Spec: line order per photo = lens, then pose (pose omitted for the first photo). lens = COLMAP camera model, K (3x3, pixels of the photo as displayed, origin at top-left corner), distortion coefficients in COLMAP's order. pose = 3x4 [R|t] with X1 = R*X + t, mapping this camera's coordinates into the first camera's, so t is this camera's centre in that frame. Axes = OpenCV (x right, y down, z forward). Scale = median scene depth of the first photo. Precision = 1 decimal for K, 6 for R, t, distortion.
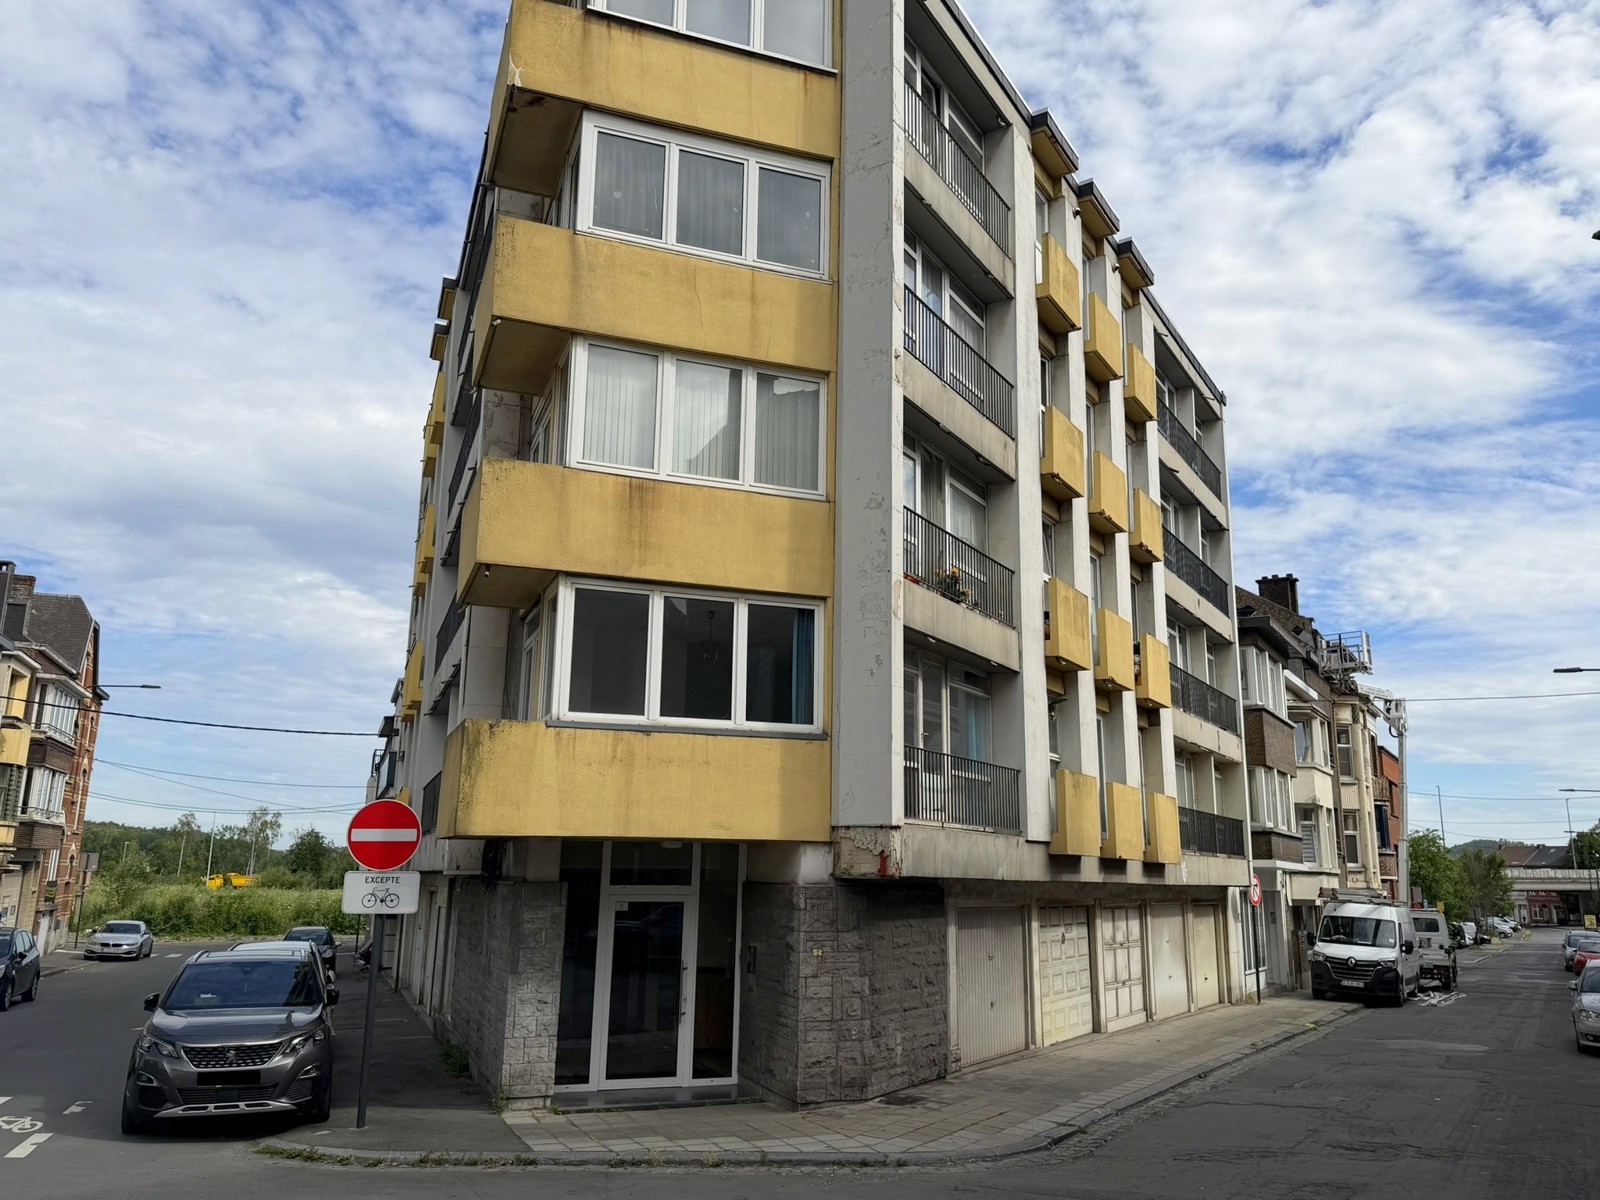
lens RADIAL K [[1206.1, 0, 805.8], [0, 1206.1, 598.4], [0, 0, 1]] dist [0.037294, -0.032053]
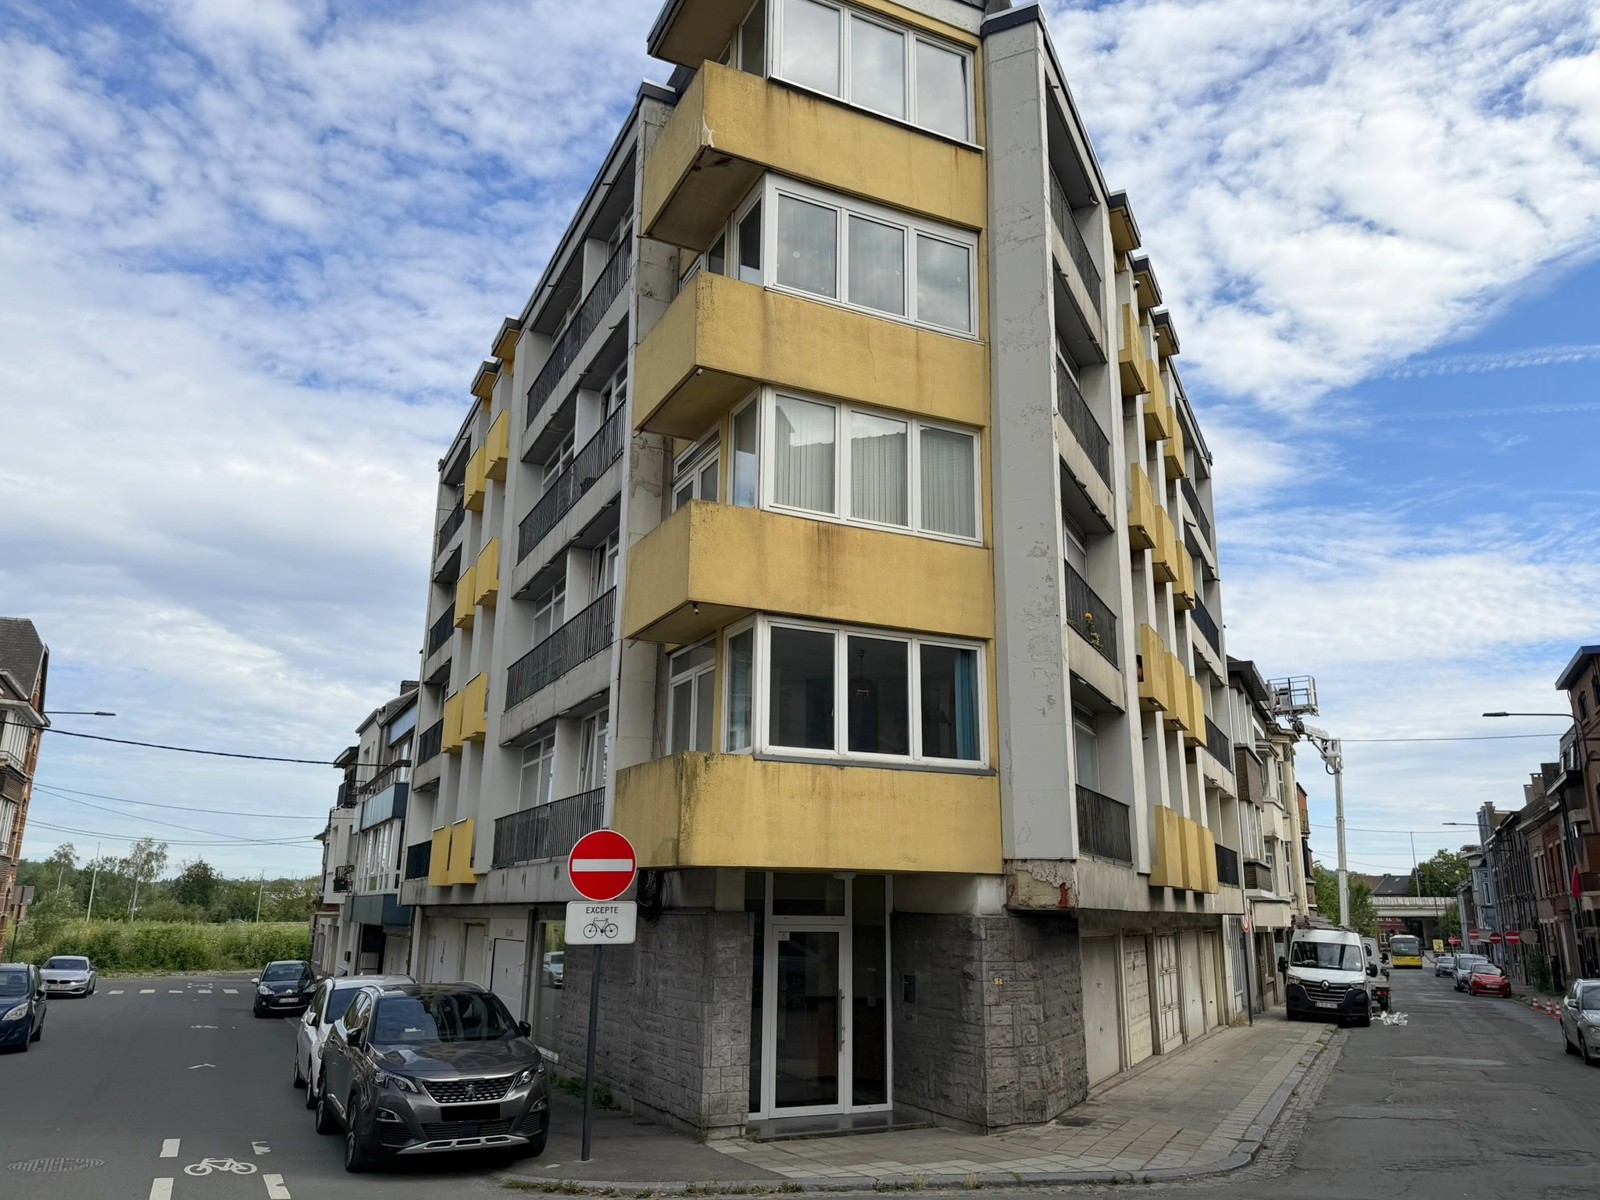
lens RADIAL K [[1168.1, 0, 791.1], [0, 1168.1, 590.5], [0, 0, 1]] dist [0.047395, -0.047940]
pose [[0.994744, 0.022423, 0.099910, -0.251234], [-0.018714, 0.999106, -0.037907, -0.001466], [-0.100671, 0.035838, 0.994274, -0.002433]]
